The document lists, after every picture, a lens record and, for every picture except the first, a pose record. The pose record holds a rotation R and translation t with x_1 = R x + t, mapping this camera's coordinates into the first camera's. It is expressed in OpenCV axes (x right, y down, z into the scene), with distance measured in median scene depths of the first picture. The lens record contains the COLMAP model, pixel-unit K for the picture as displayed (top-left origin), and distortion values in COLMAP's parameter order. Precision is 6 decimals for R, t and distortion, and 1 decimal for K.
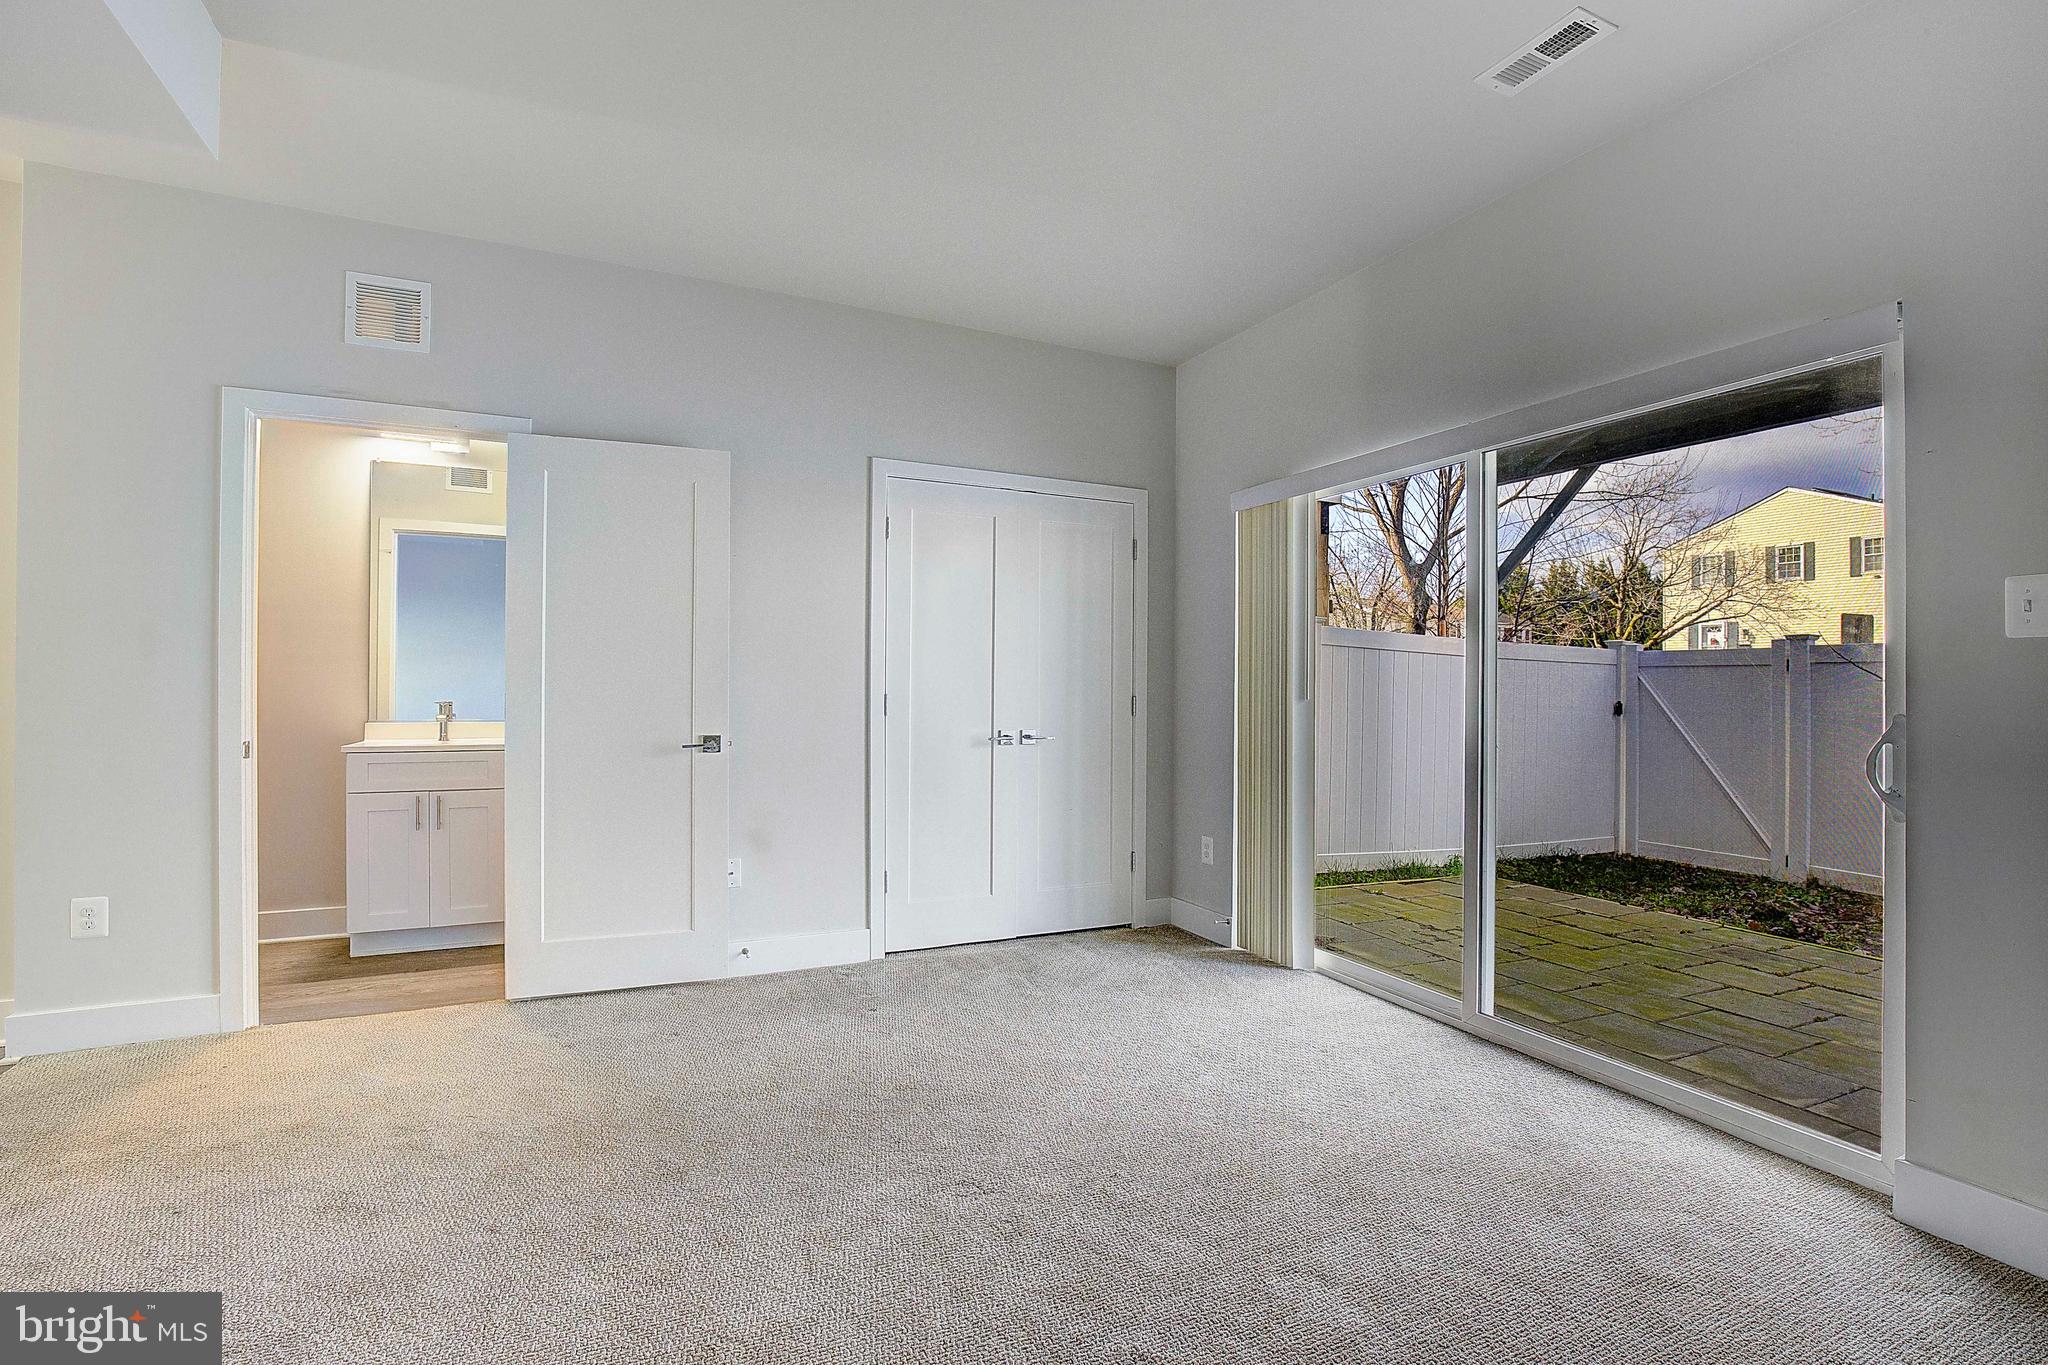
lens RADIAL K [[941.4, 0, 1046.7], [0, 941.4, 672.3], [0, 0, 1]] dist [-0.033836, 0.005940]
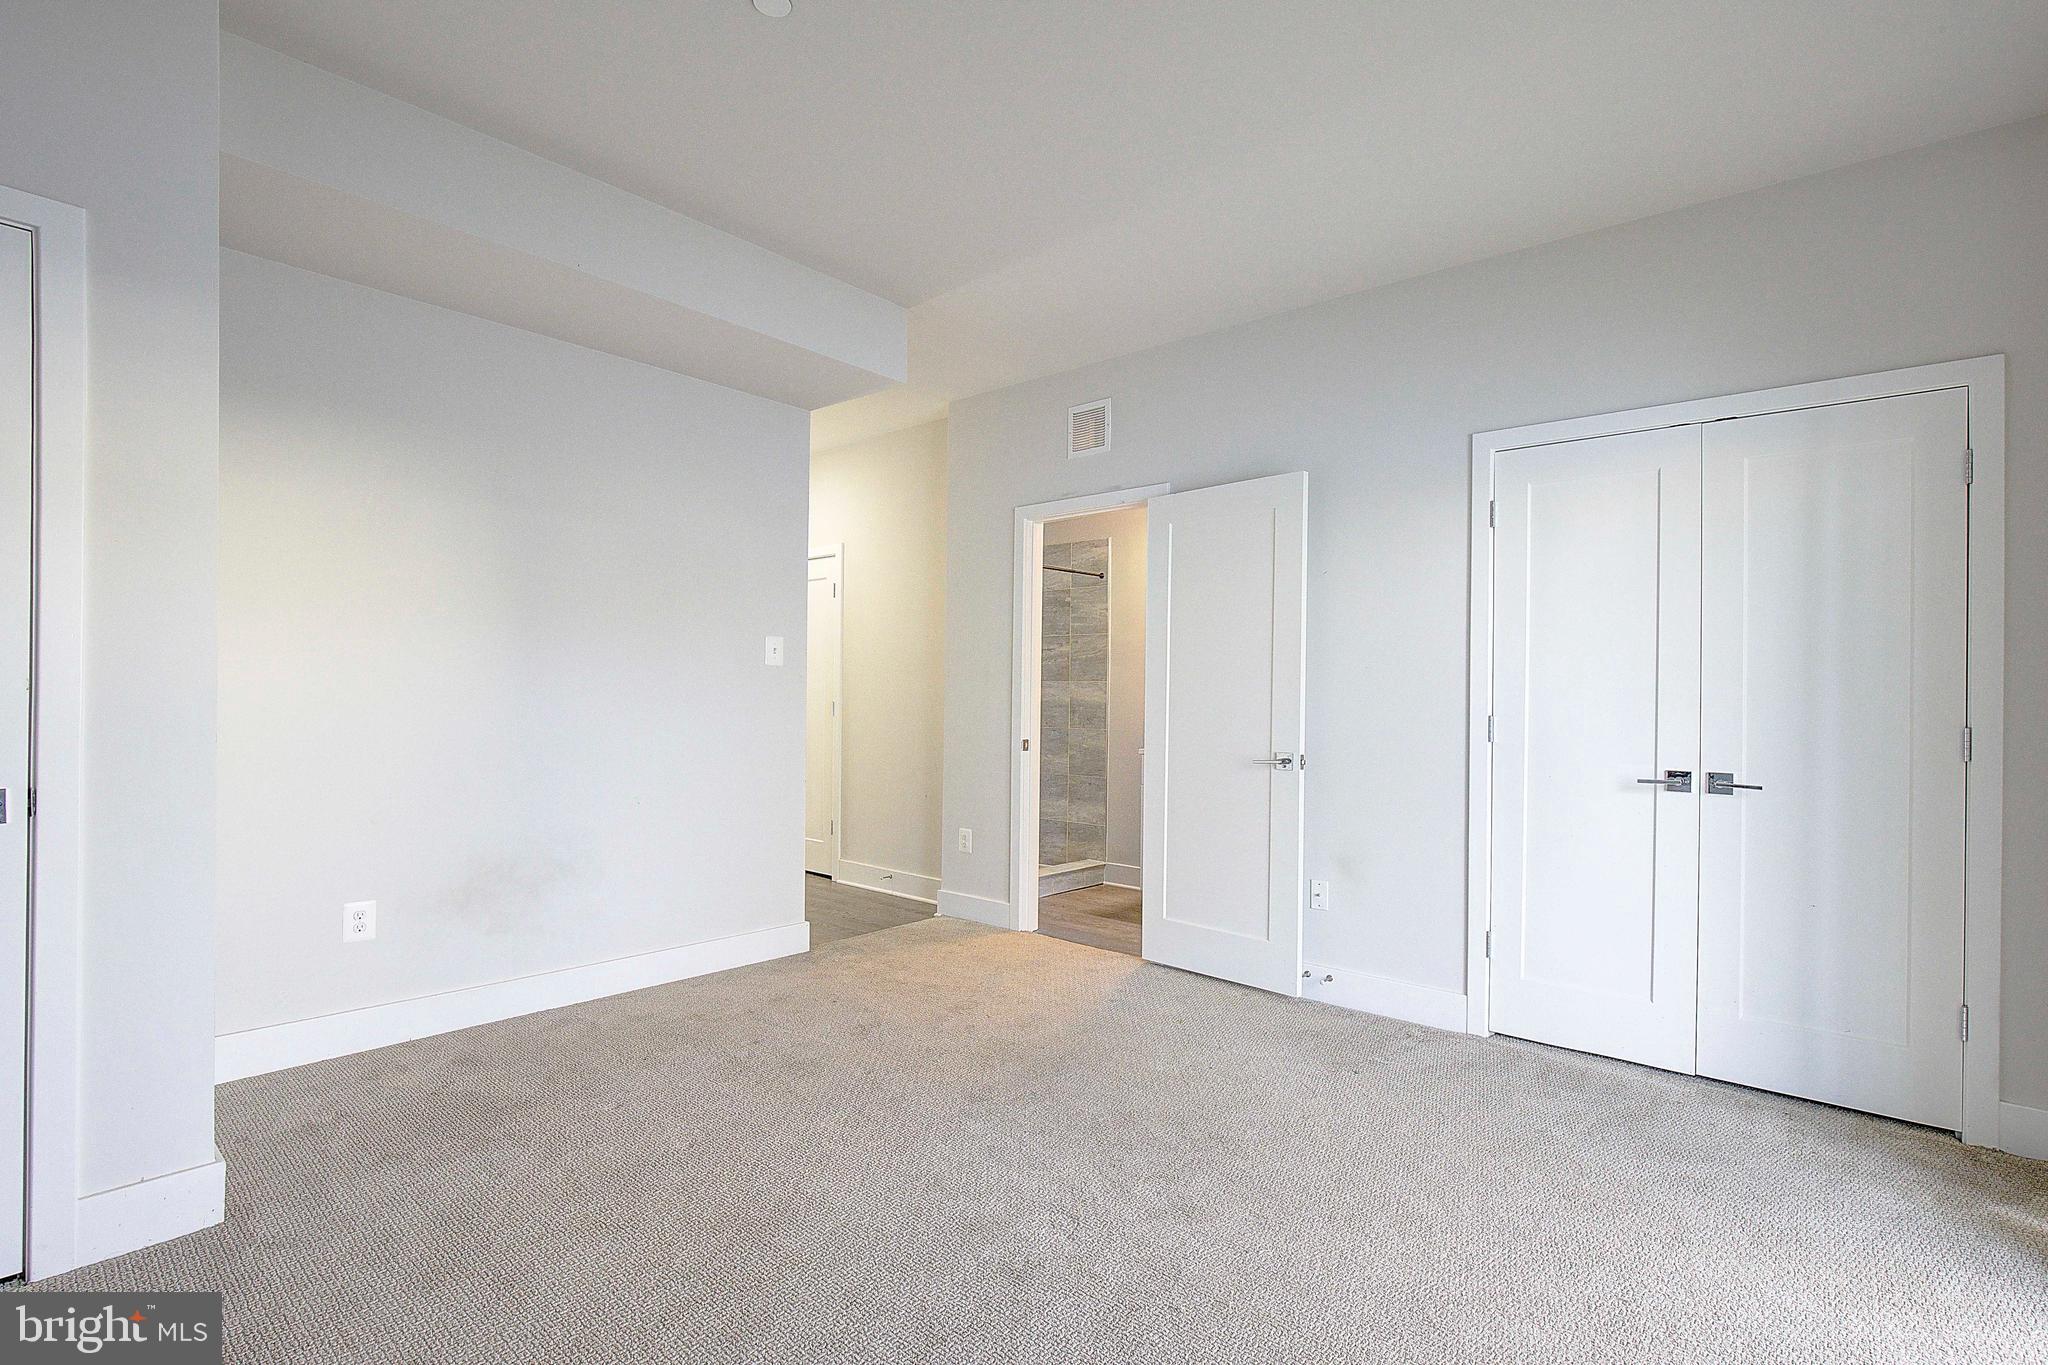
lens RADIAL K [[941.4, 0, 1060.4], [0, 941.4, 671.4], [0, 0, 1]] dist [-0.033836, 0.005940]
pose [[0.407301, -0.030777, -0.912775, 0.438492], [-0.000477, 0.999425, -0.033912, 0.013547], [0.913294, 0.014248, 0.407052, 0.332684]]
